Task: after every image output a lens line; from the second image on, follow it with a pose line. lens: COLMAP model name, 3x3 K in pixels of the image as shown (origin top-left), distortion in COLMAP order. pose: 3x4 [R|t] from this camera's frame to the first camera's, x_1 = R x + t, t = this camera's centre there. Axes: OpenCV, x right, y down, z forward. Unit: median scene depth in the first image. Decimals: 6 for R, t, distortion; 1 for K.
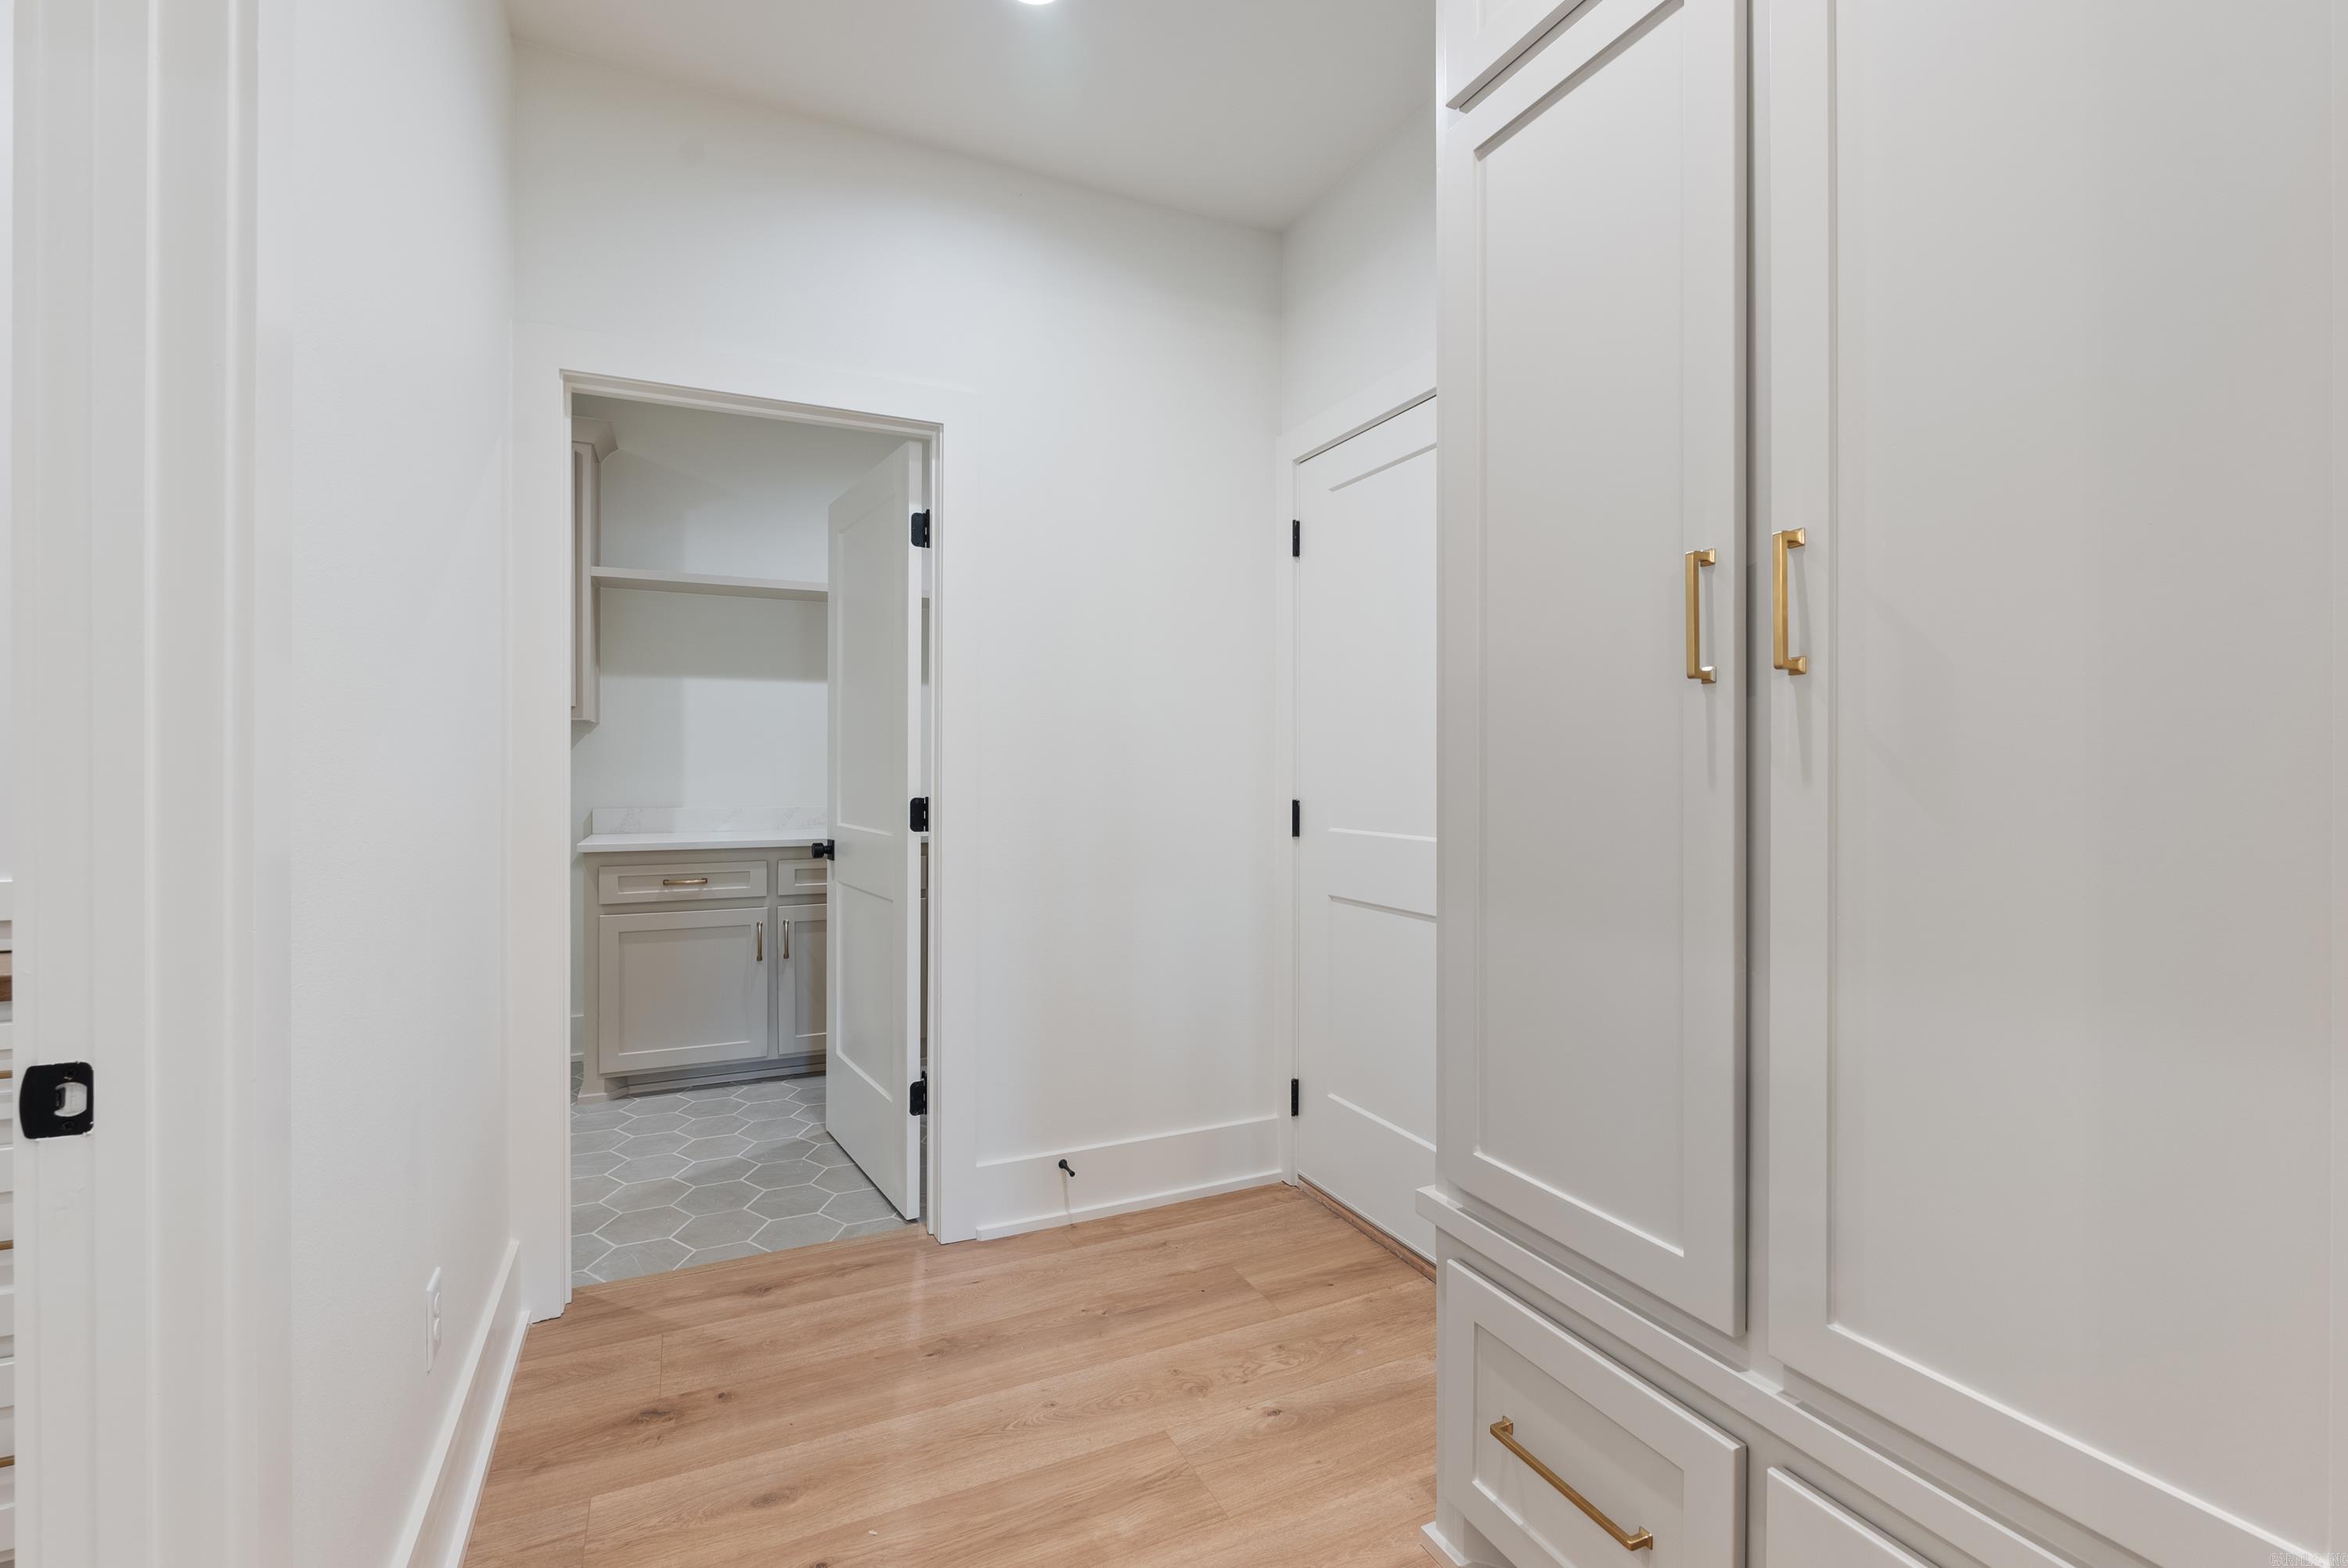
lens RADIAL K [[1039.2, 0, 1175.7], [0, 1039.2, 774.5], [0, 0, 1]] dist [-0.004088, -0.000075]
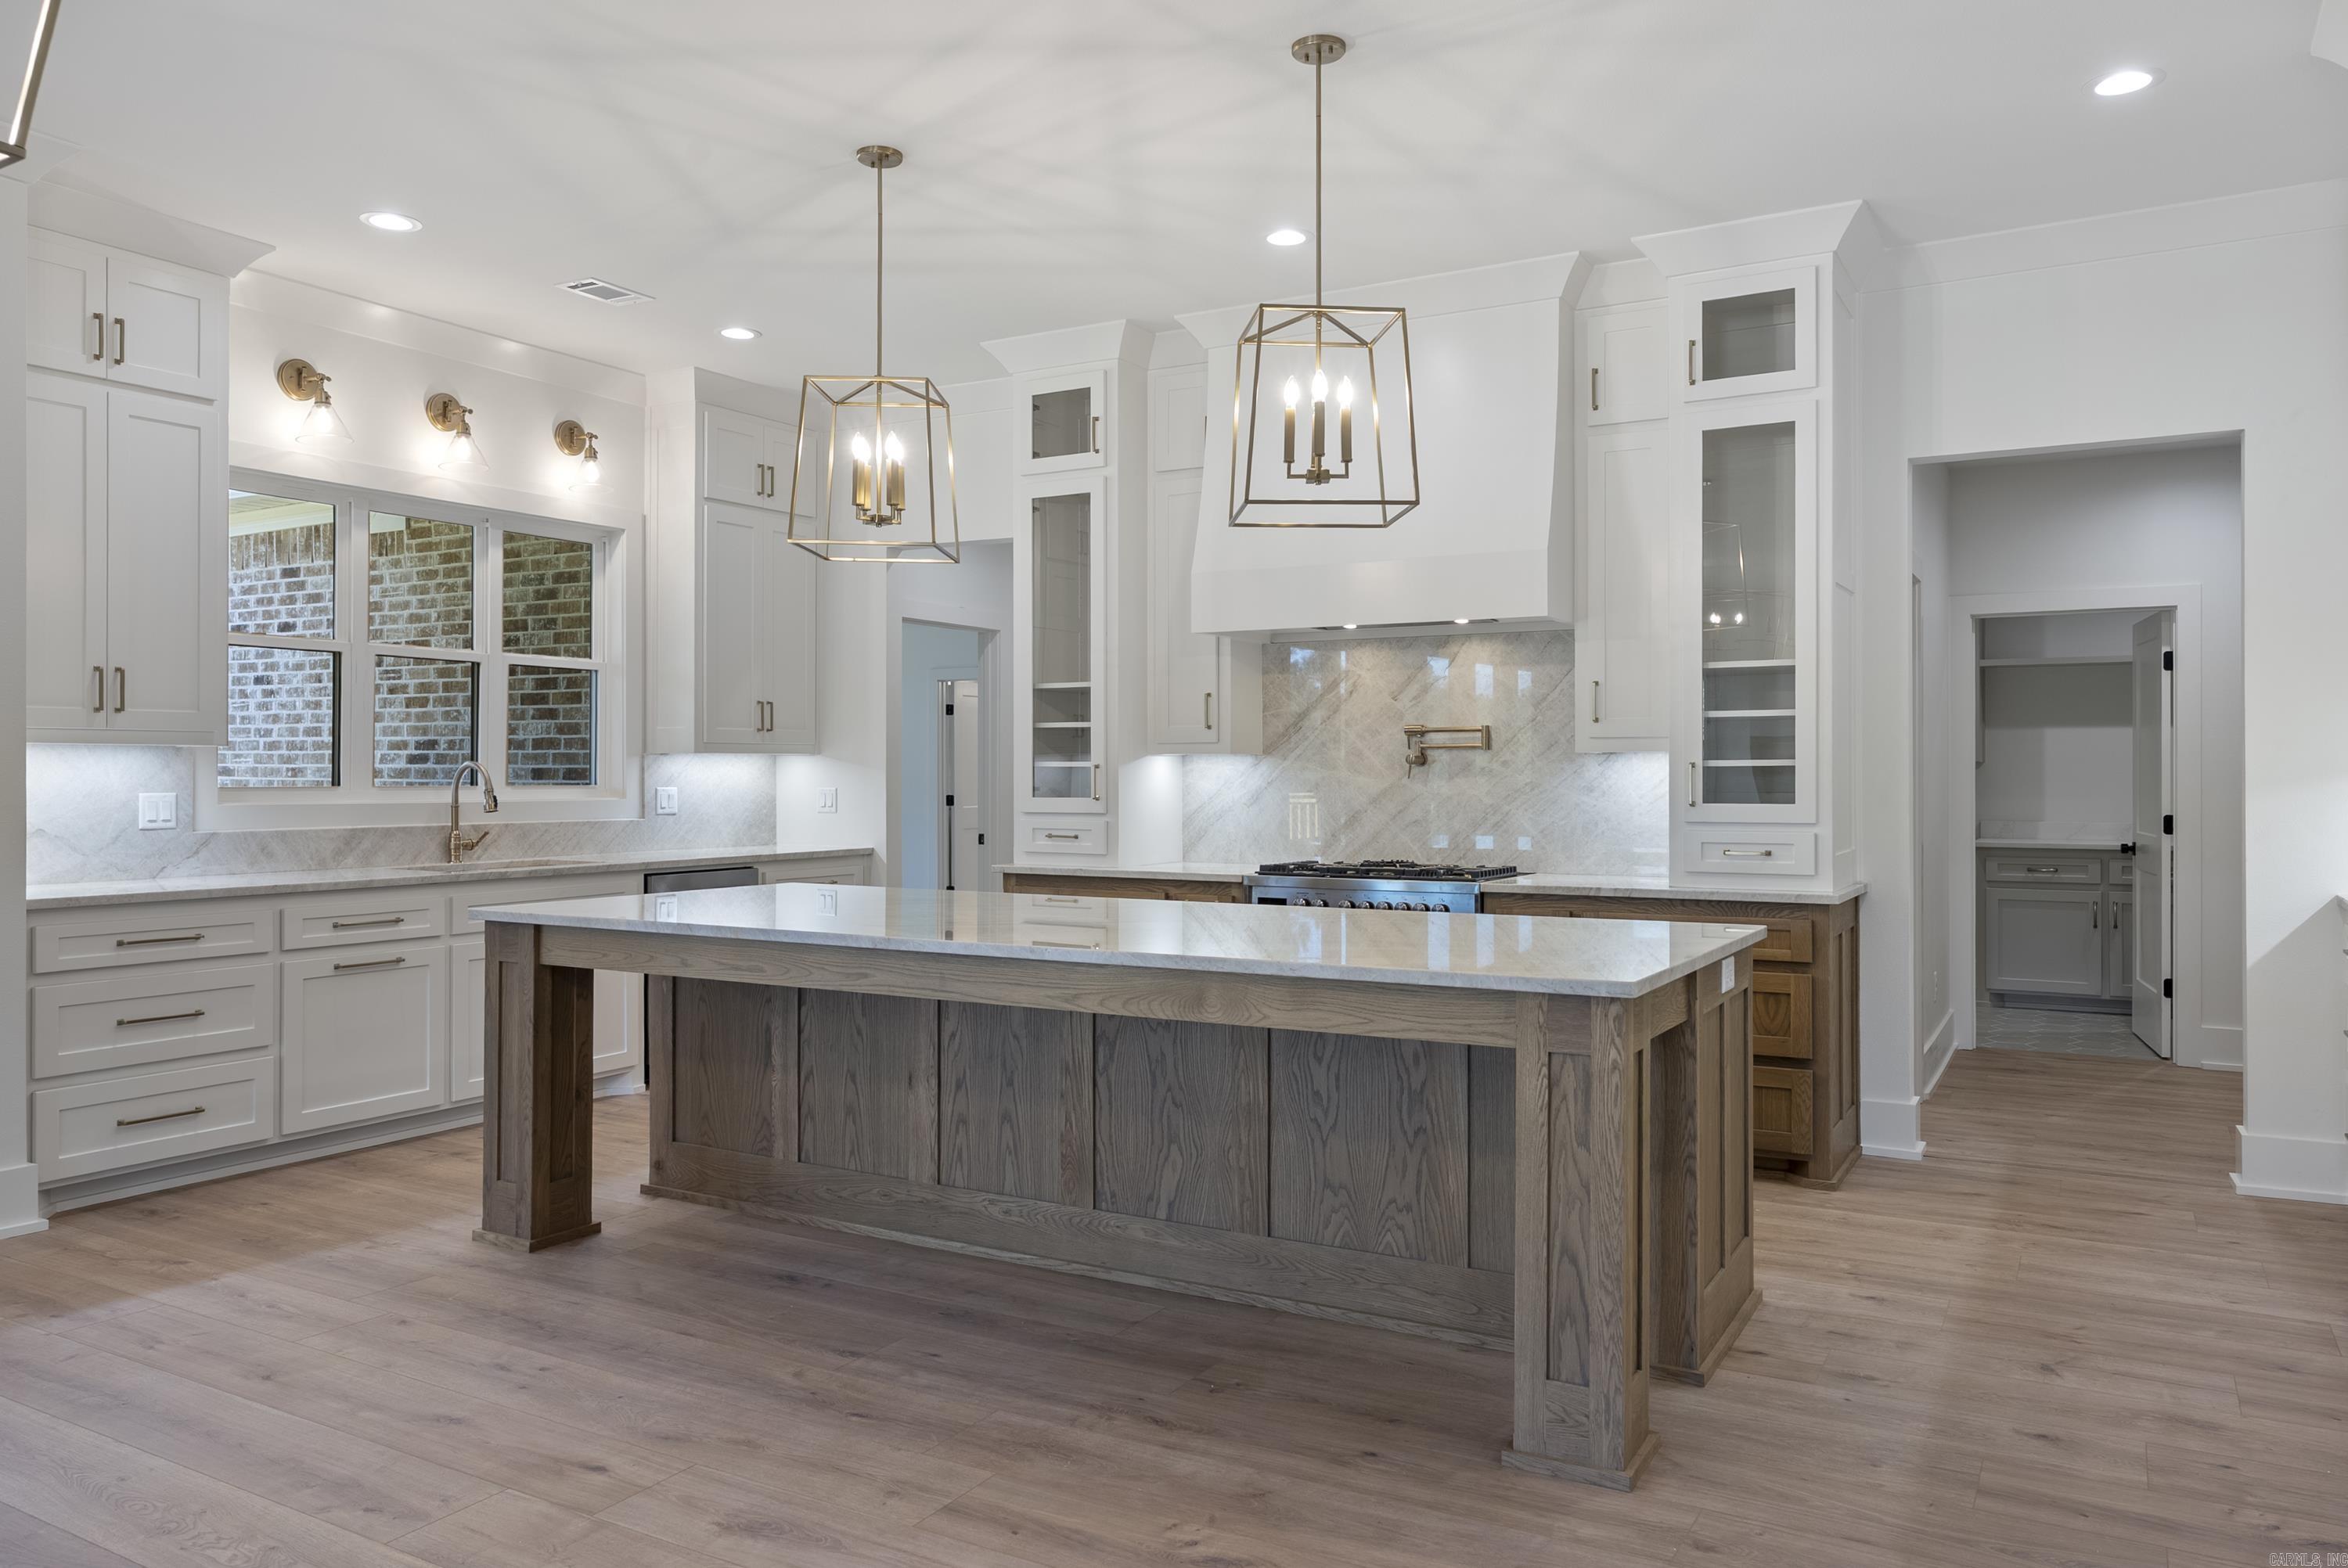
lens RADIAL K [[1628.9, 0, 1172.8], [0, 1628.9, 770.1], [0, 0, 1]] dist [-0.003469, 0.001366]
pose [[0.570255, -0.007129, -0.821437, 0.828847], [0.000700, 0.999966, -0.008193, -0.025880], [0.821467, 0.004097, 0.570241, -1.530228]]
